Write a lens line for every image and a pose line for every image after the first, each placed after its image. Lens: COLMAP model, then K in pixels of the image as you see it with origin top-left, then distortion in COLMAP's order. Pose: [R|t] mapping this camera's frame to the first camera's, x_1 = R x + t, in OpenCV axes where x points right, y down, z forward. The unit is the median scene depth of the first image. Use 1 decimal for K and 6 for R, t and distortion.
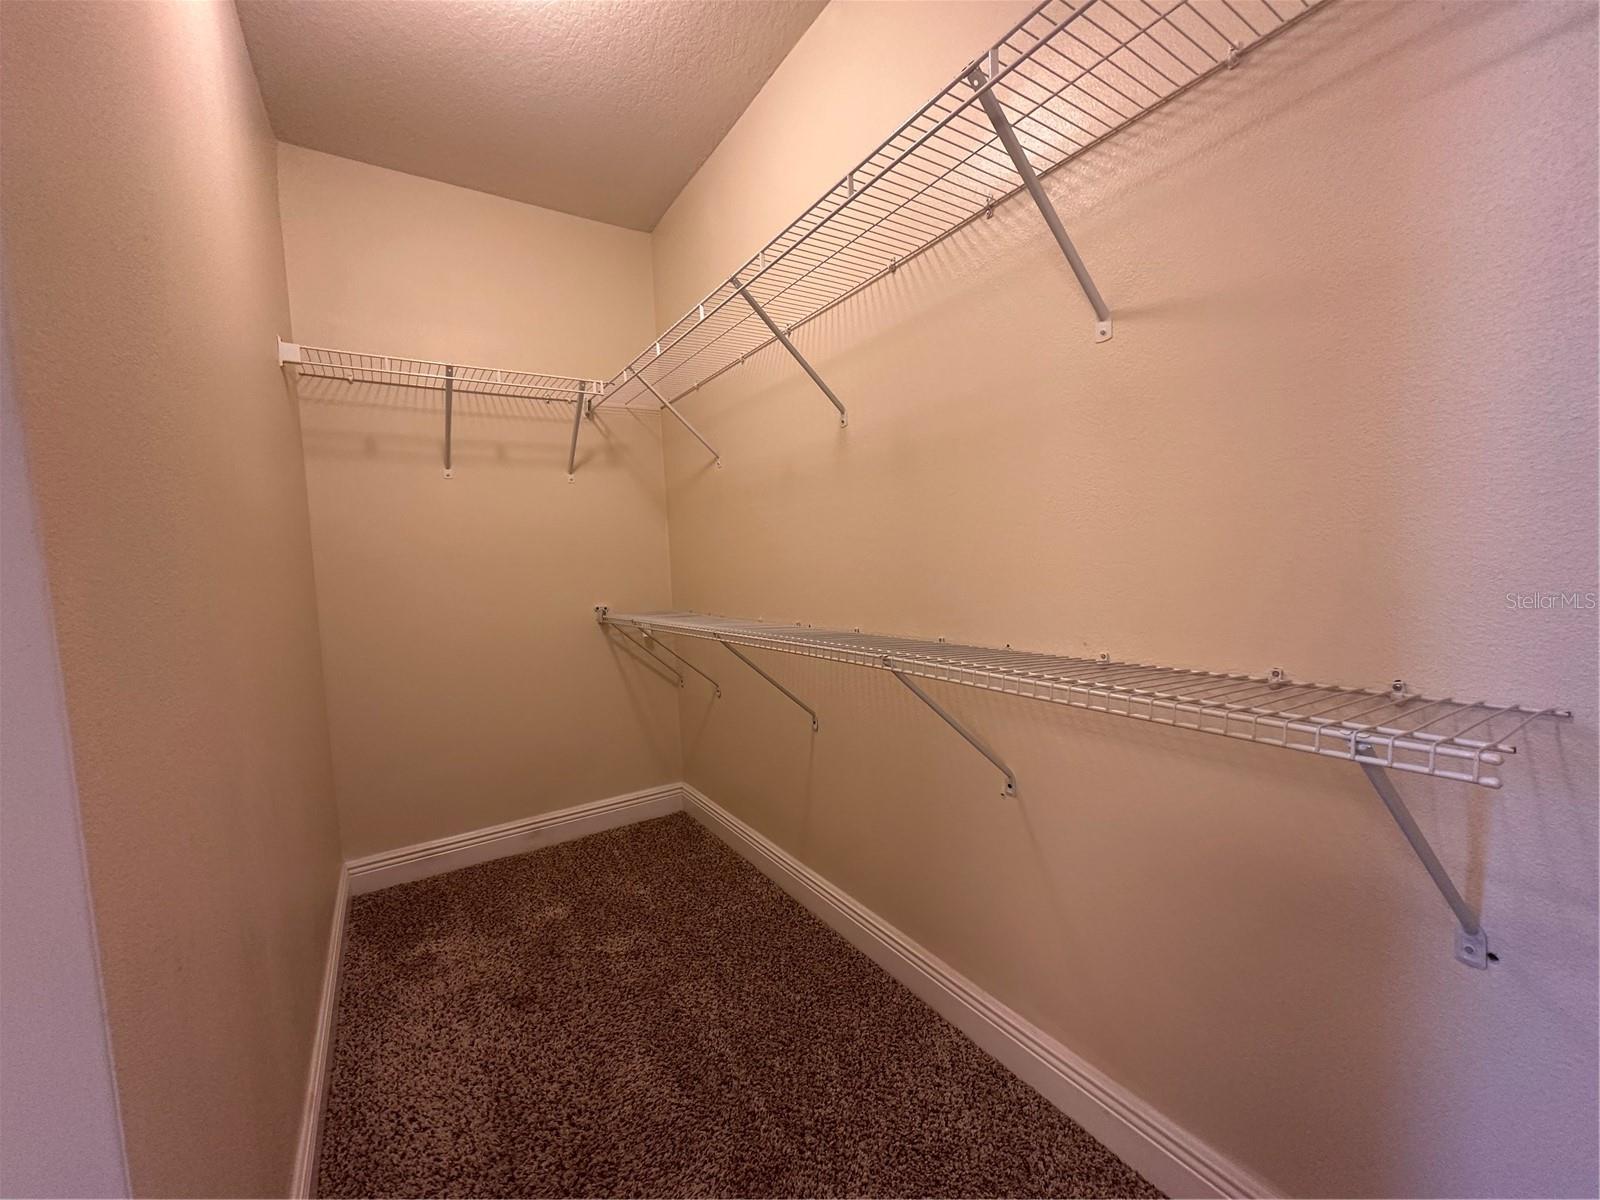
lens RADIAL K [[636.4, 0, 799.0], [0, 636.4, 600.8], [0, 0, 1]] dist [-0.004262, 0.000754]
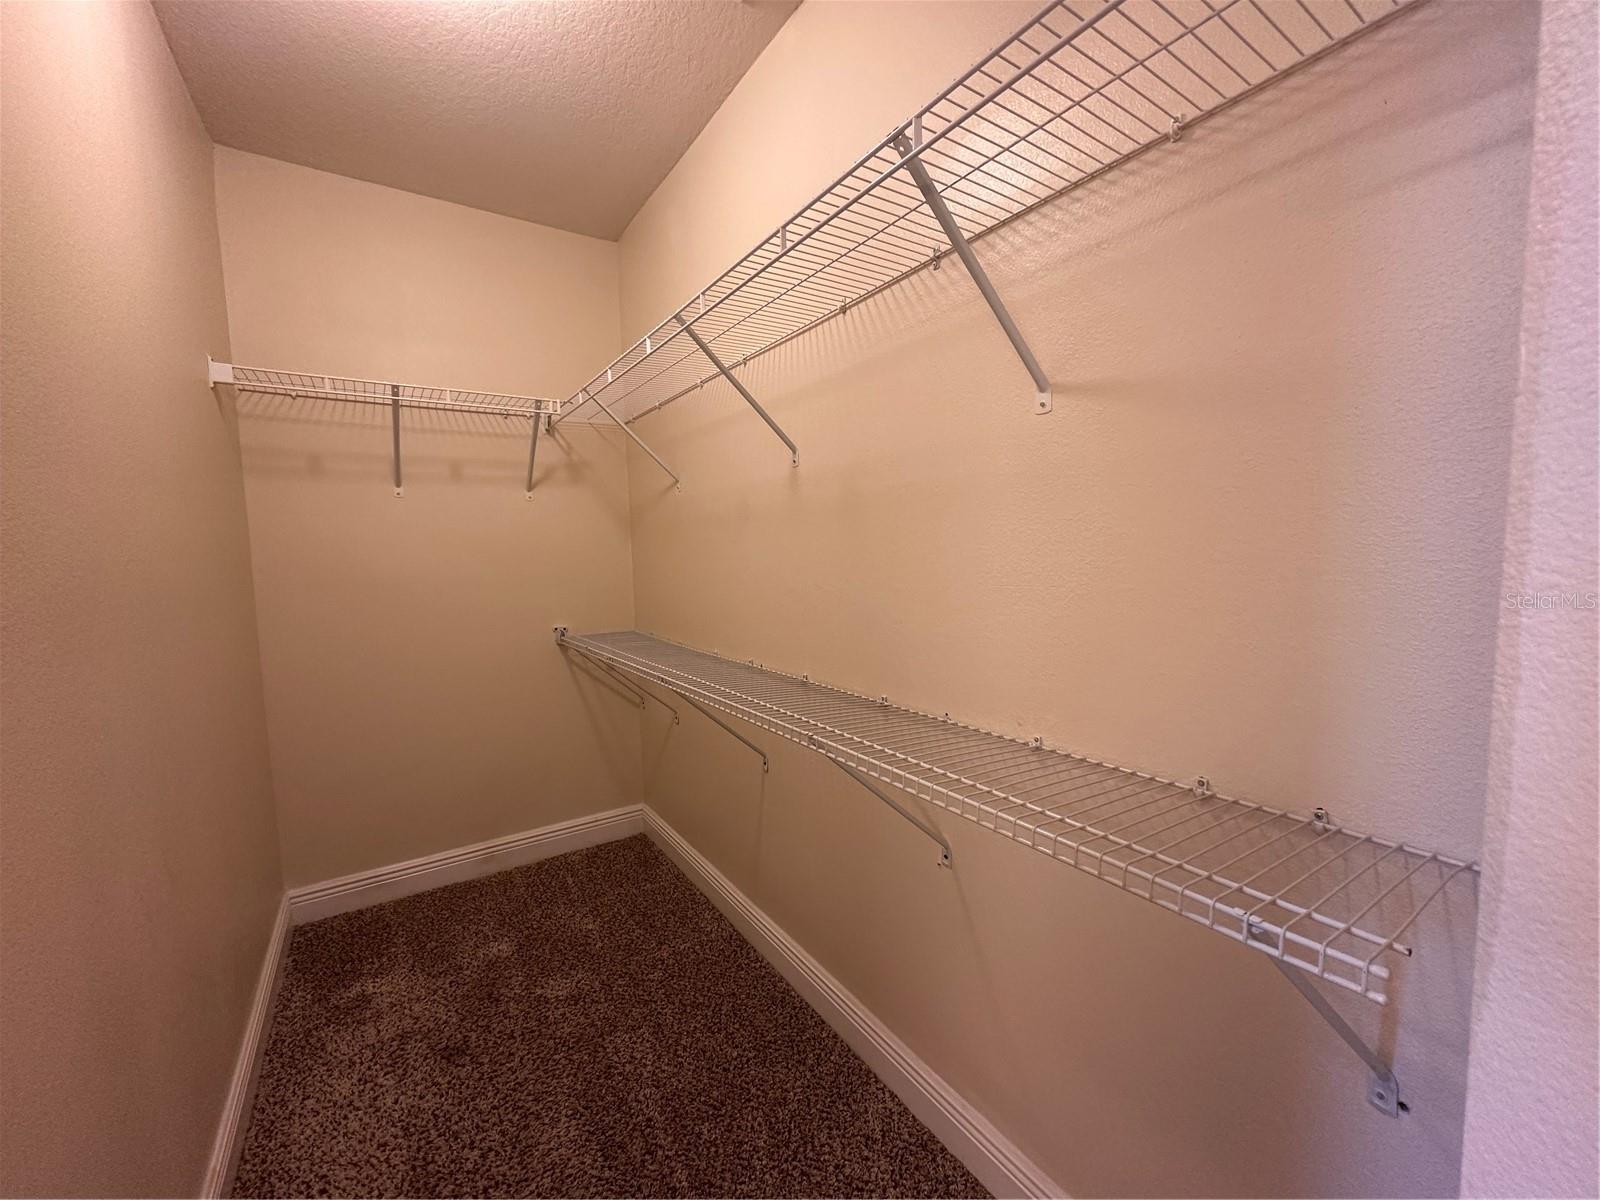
lens RADIAL K [[636.4, 0, 799.8], [0, 636.4, 599.5], [0, 0, 1]] dist [-0.004262, 0.000754]
pose [[0.999749, 0.018616, 0.012491, 0.077636], [-0.018838, 0.999664, 0.017829, -0.100887], [-0.012155, -0.018060, 0.999763, 0.033515]]
